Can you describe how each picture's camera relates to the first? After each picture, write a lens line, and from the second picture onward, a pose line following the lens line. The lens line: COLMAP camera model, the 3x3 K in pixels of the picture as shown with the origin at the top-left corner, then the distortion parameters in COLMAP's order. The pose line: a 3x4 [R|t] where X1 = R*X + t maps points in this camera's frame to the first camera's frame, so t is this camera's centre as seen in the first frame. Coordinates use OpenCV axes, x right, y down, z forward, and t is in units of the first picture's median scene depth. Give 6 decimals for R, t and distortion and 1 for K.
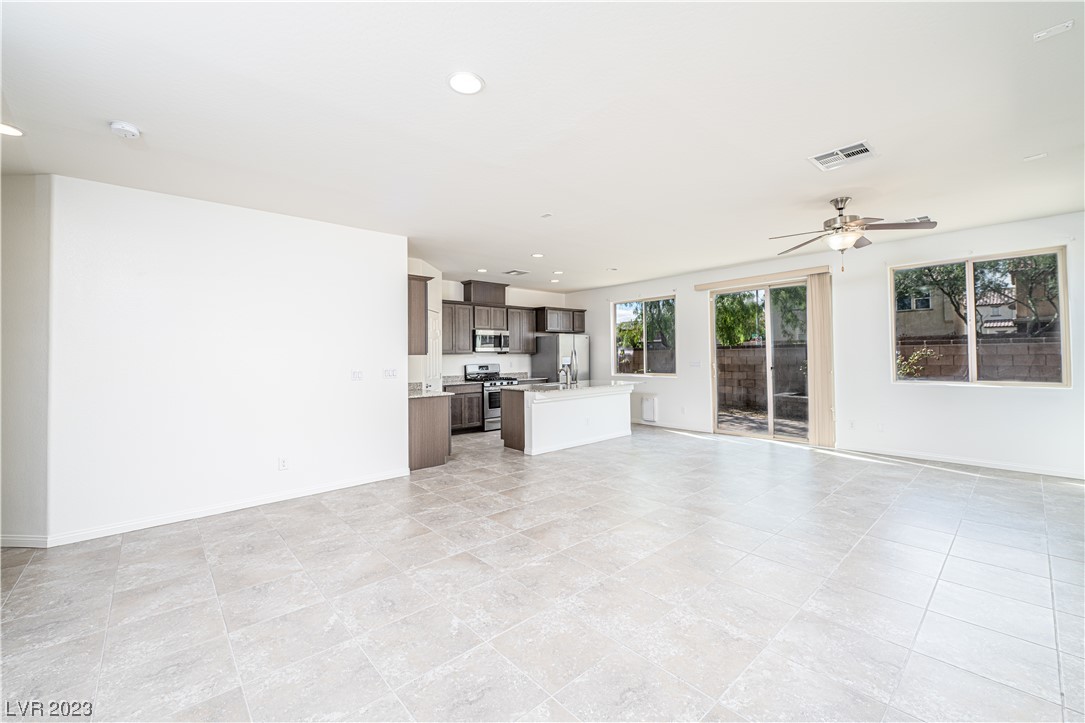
lens RADIAL K [[437.7, 0, 541.1], [0, 437.7, 346.5], [0, 0, 1]] dist [-0.006174, -0.000347]
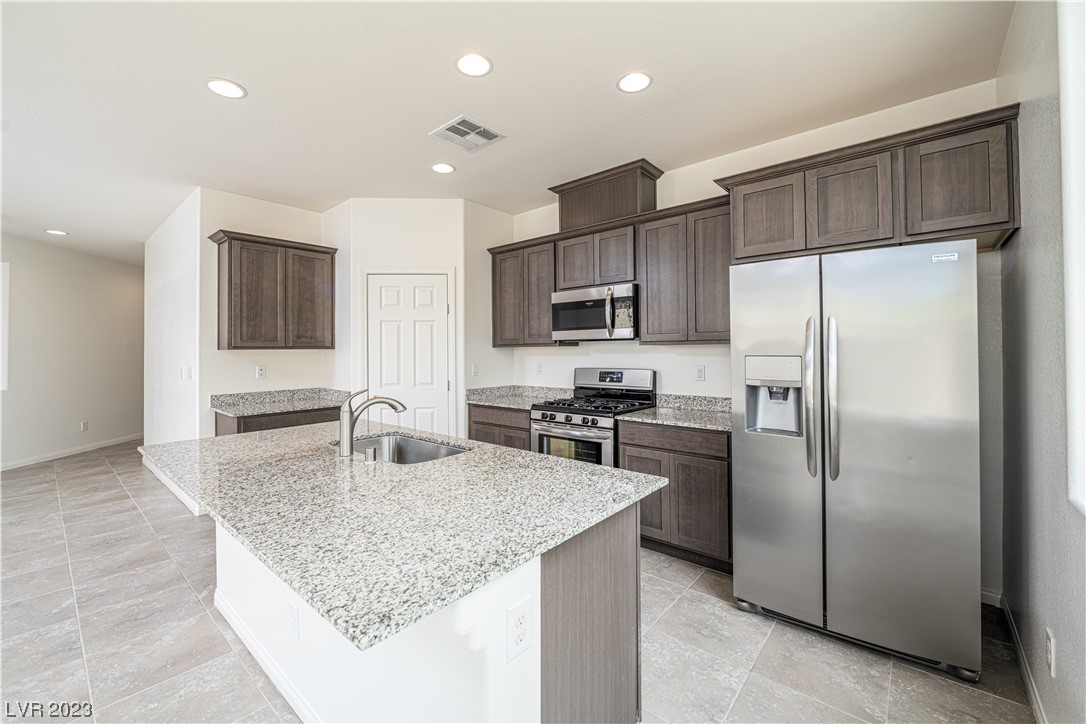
lens RADIAL K [[438.1, 0, 541.6], [0, 438.1, 347.0], [0, 0, 1]] dist [-0.006174, -0.000347]
pose [[0.134415, 0.001445, -0.990924, 0.406904], [0.025943, 0.999651, 0.004977, 0.021209], [0.990585, -0.026377, 0.134330, 1.223136]]
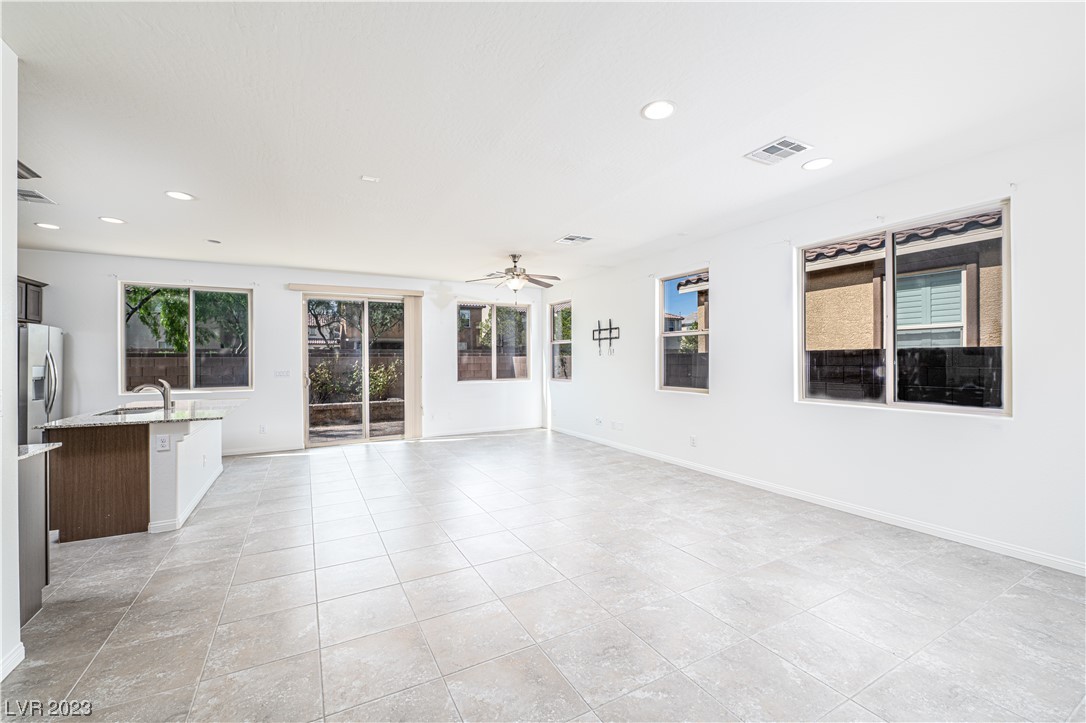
lens RADIAL K [[443.8, 0, 543.0], [0, 443.8, 361.5], [0, 0, 1]] dist [-0.001472, -0.000103]
pose [[0.227398, 0.008329, 0.973766, -0.485017], [-0.016154, 0.999858, -0.004780, 0.014545], [-0.973668, -0.014643, 0.227500, 0.375204]]
